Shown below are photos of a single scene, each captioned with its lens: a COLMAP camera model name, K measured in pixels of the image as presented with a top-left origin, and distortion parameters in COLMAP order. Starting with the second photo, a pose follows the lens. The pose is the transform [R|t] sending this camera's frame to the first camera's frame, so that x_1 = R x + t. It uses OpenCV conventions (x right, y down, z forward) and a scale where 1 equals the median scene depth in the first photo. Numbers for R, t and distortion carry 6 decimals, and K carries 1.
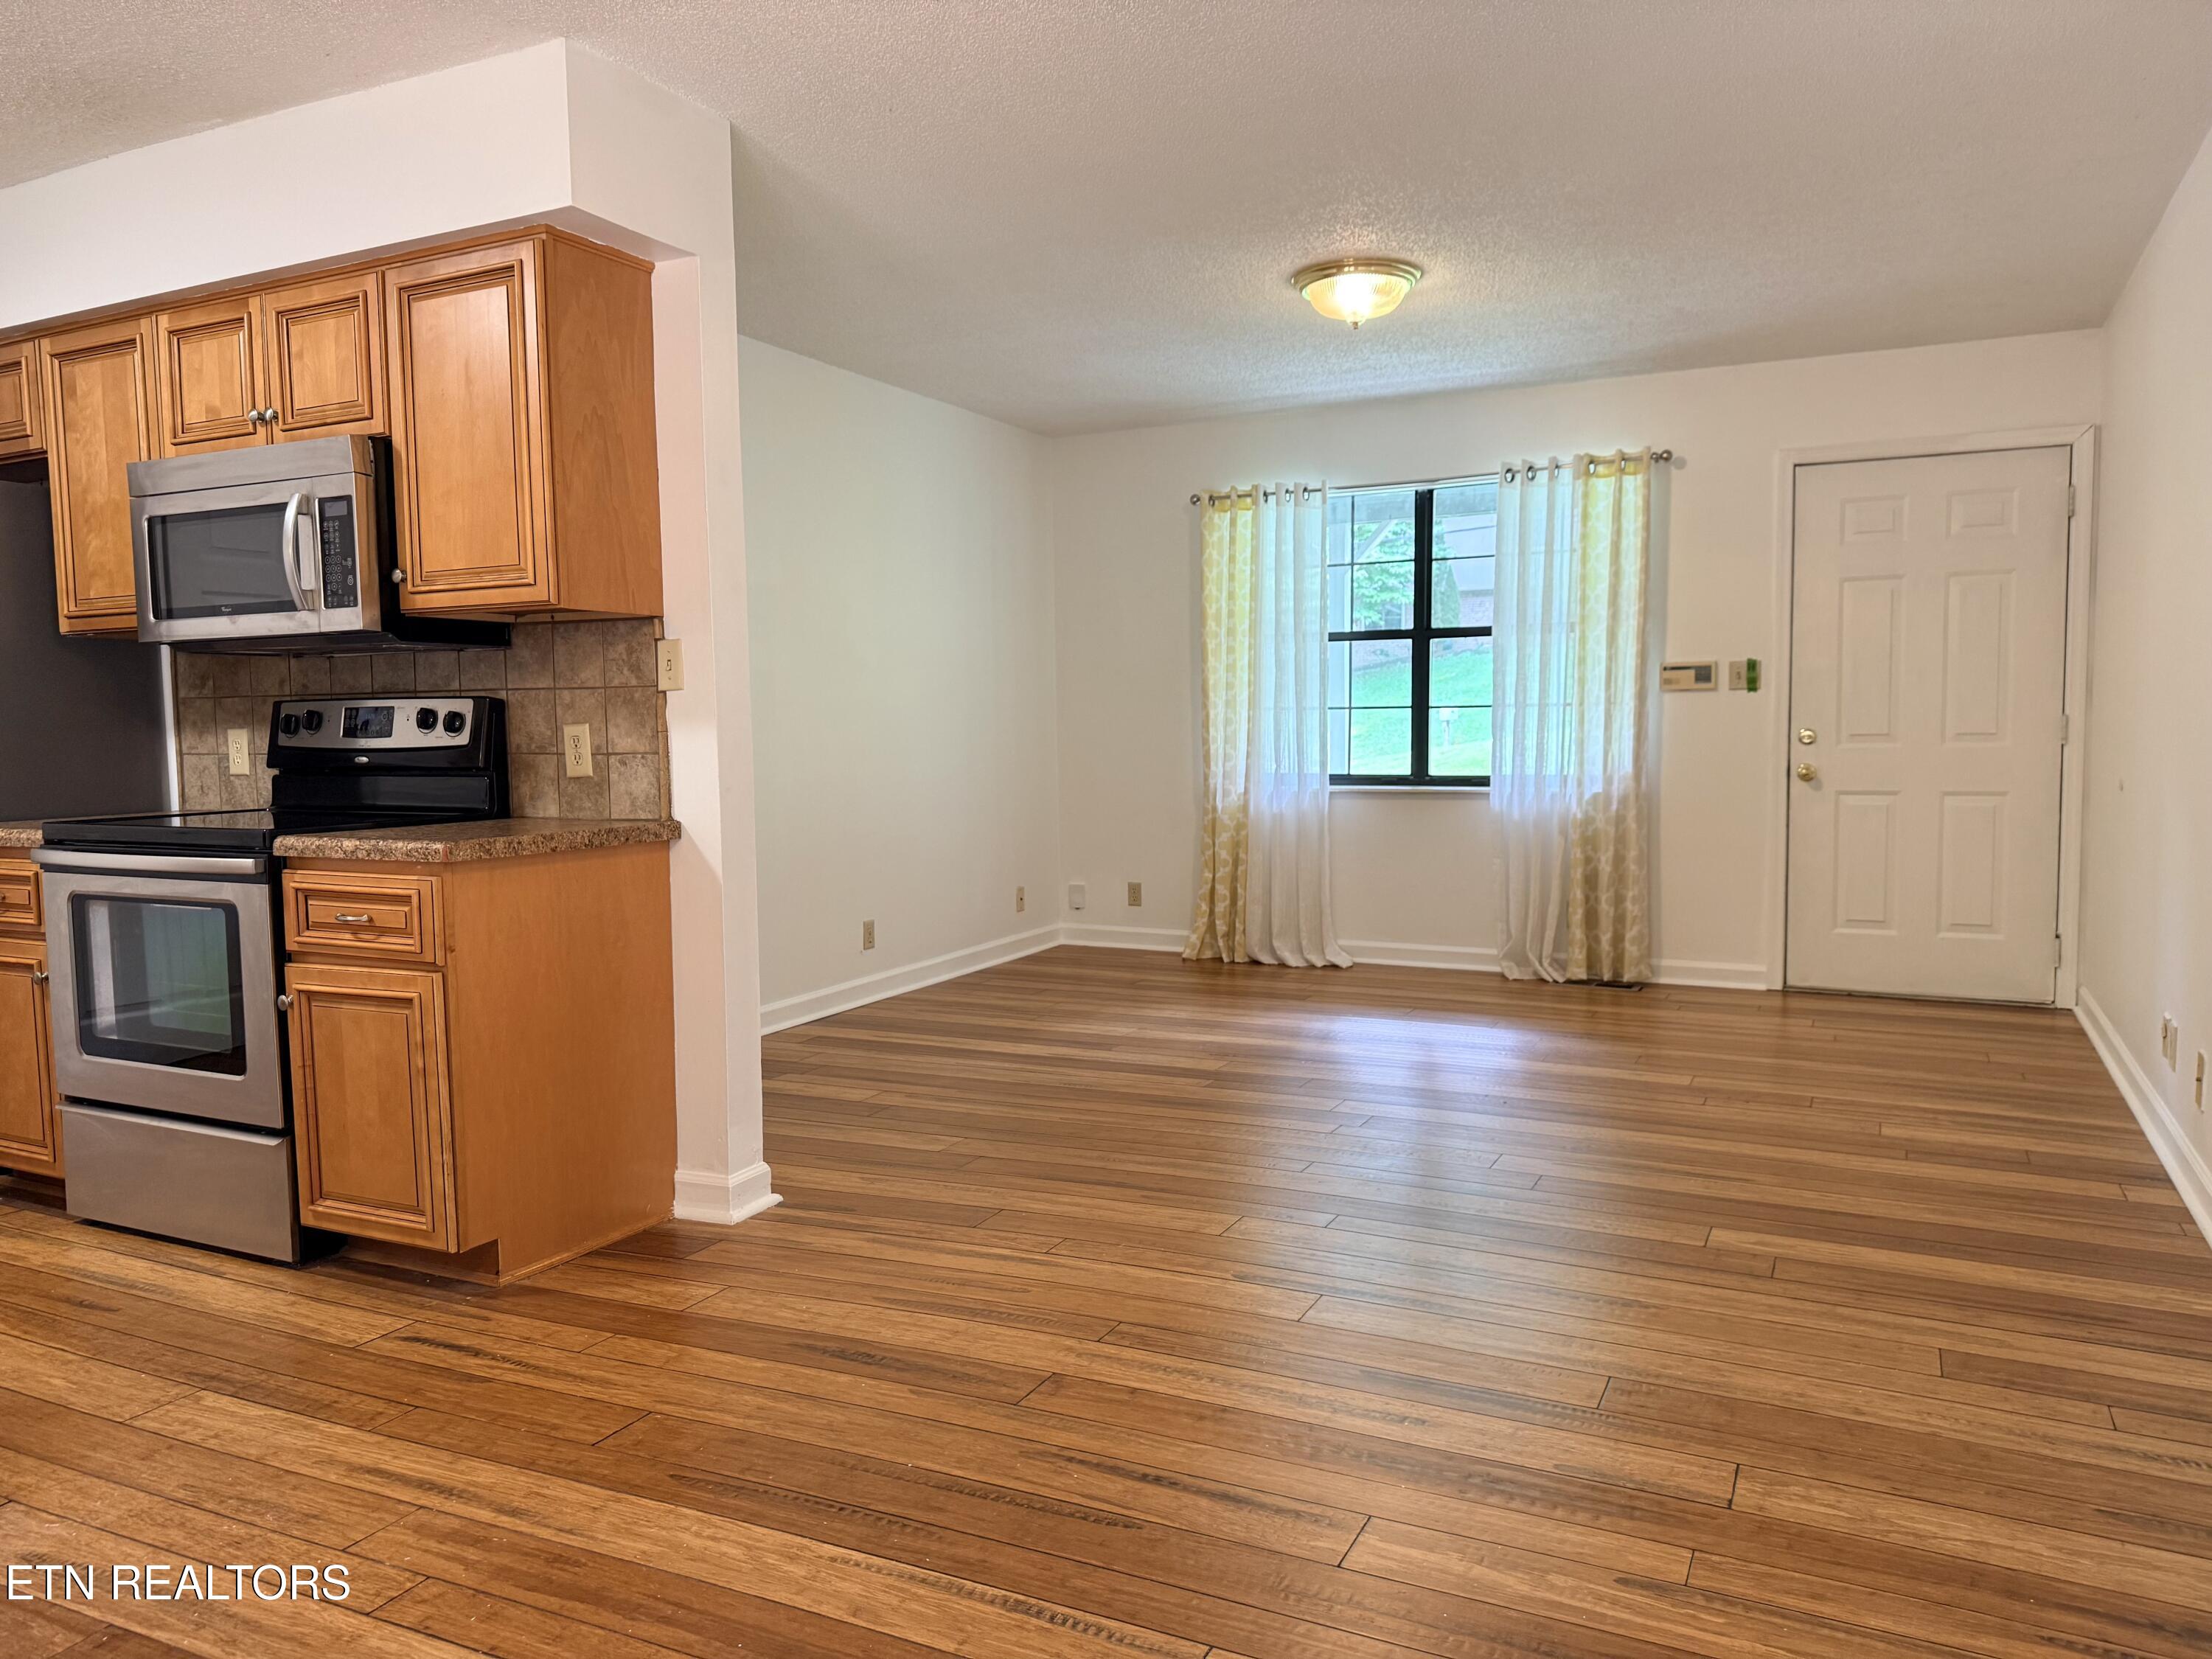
lens RADIAL K [[1543.5, 0, 1106.0], [0, 1543.5, 829.5], [0, 0, 1]] dist [0.110966, -0.163006]
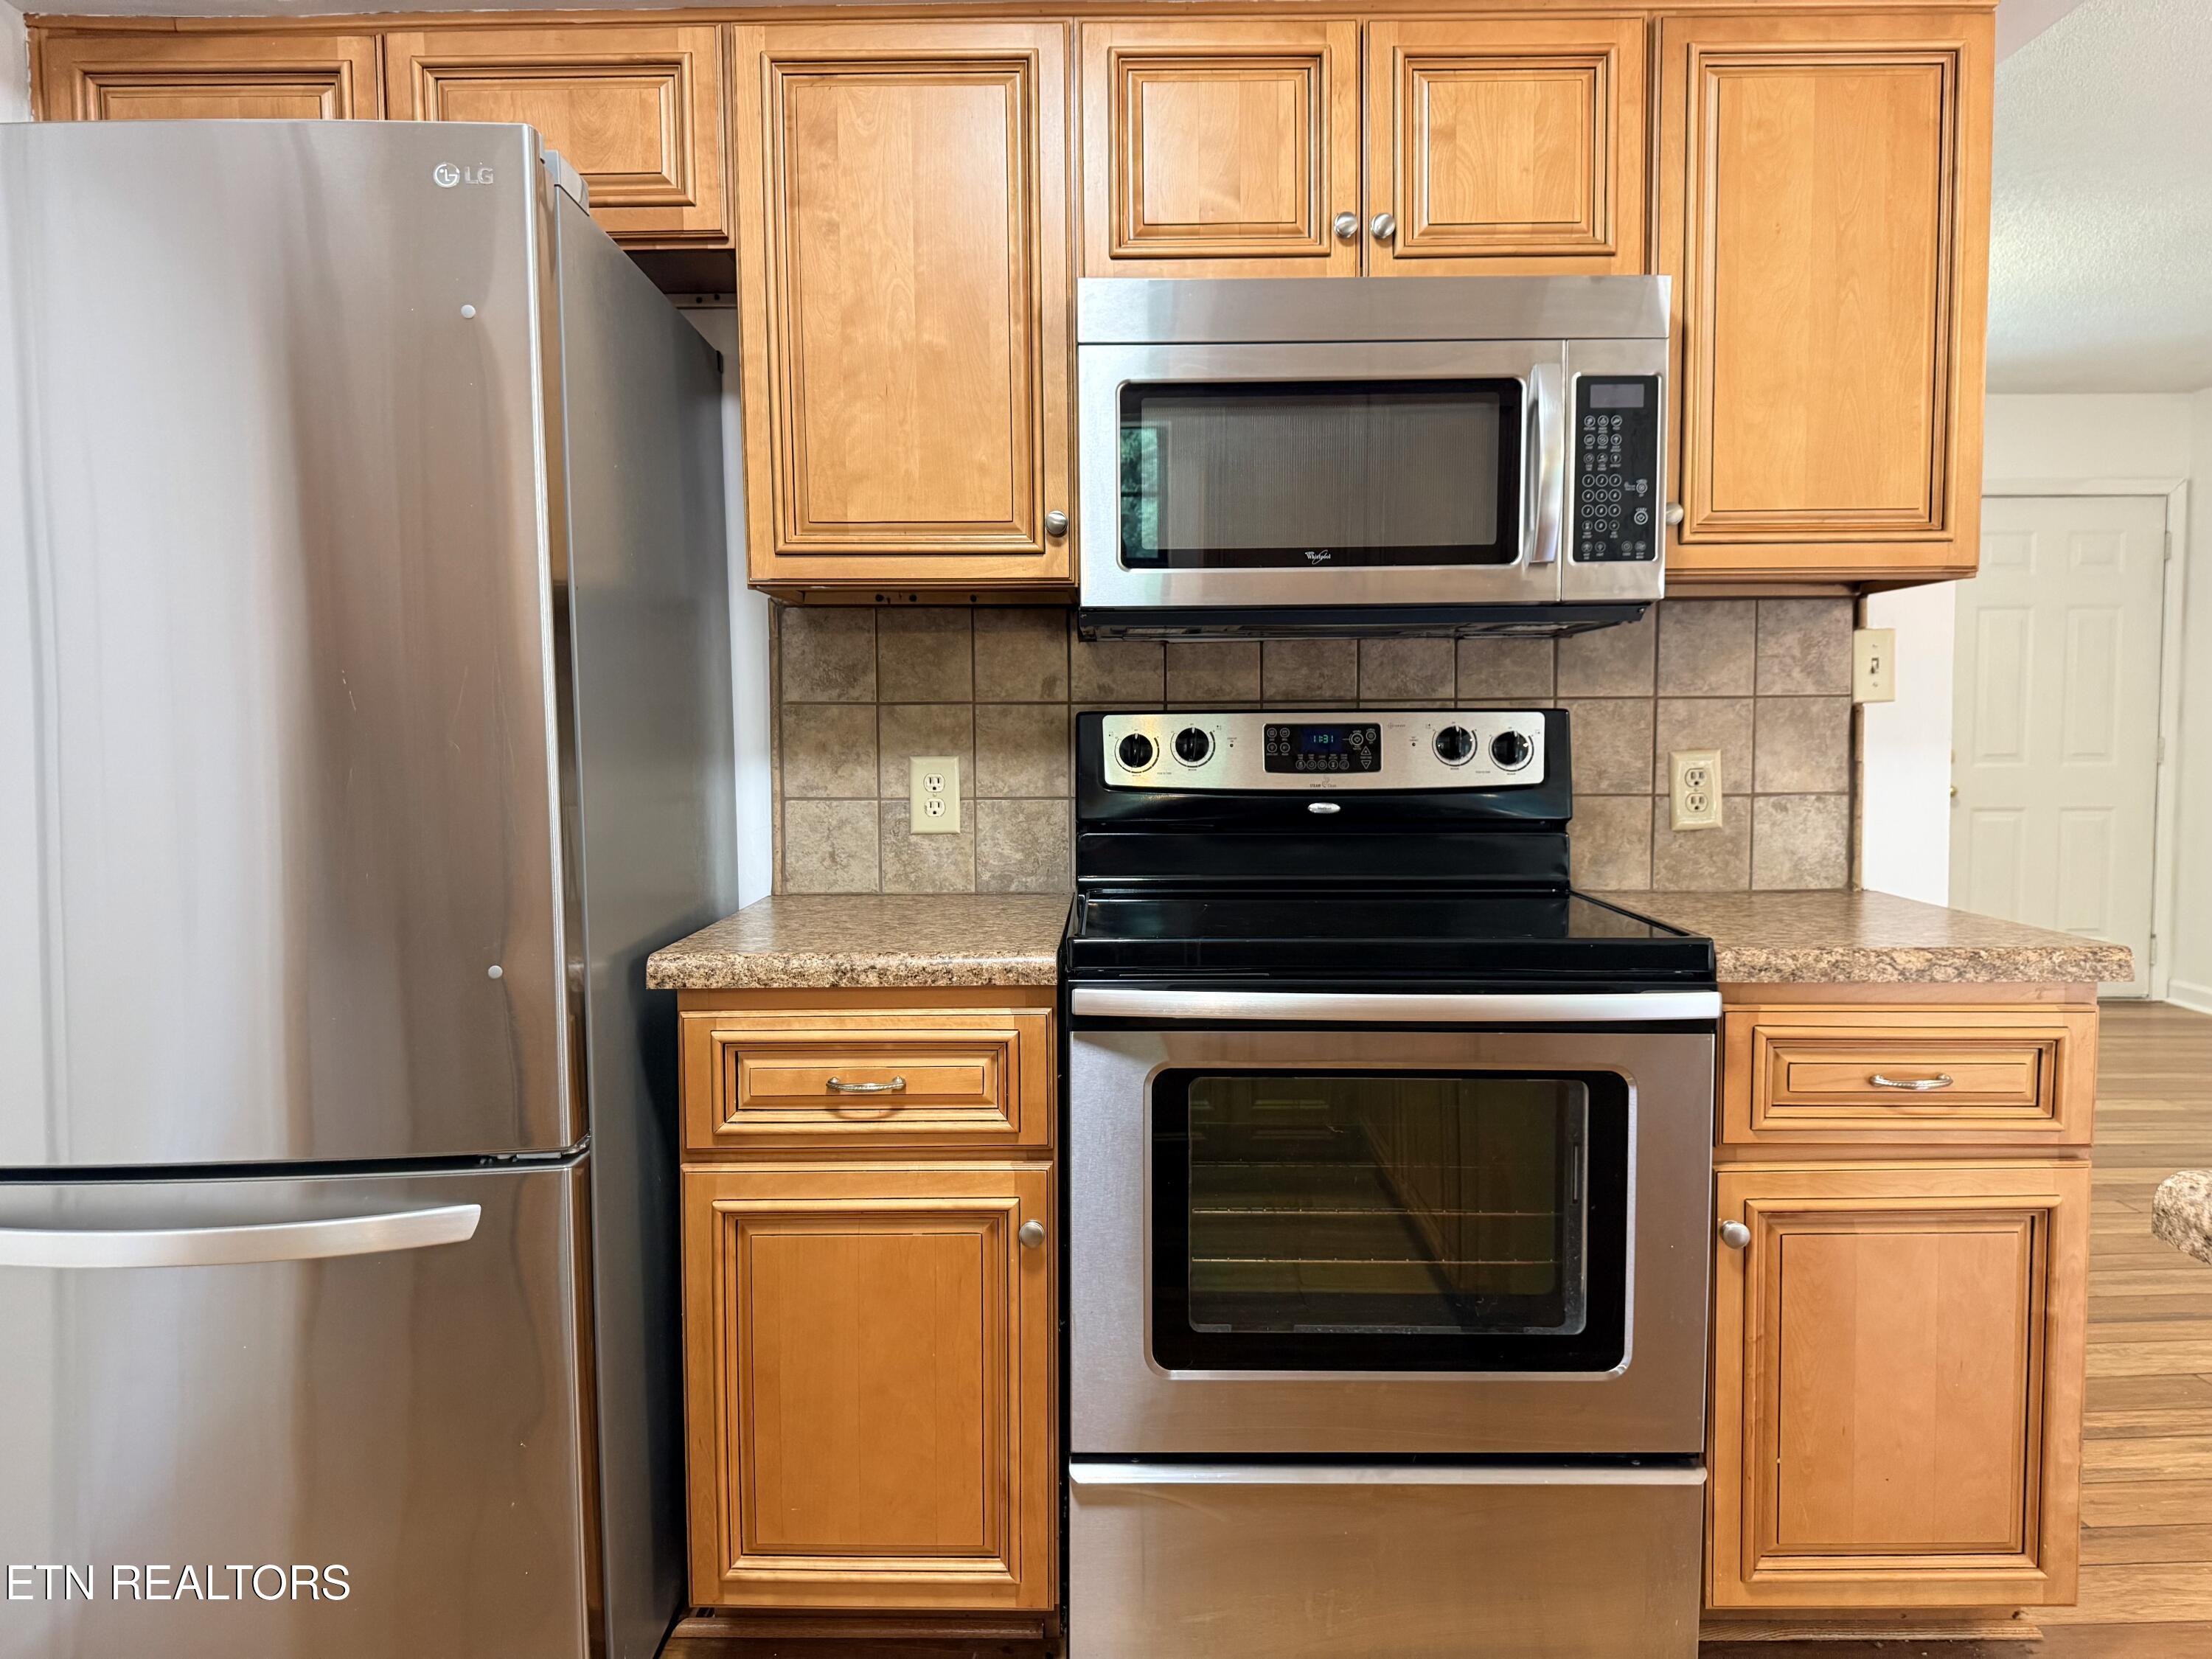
lens RADIAL K [[1539.7, 0, 1106.4], [0, 1539.7, 832.3], [0, 0, 1]] dist [0.115615, -0.139658]
pose [[0.899861, -0.021624, 0.435641, -0.843414], [0.023217, 0.999729, 0.001666, -0.038651], [-0.435559, 0.008616, 0.900119, 0.495175]]
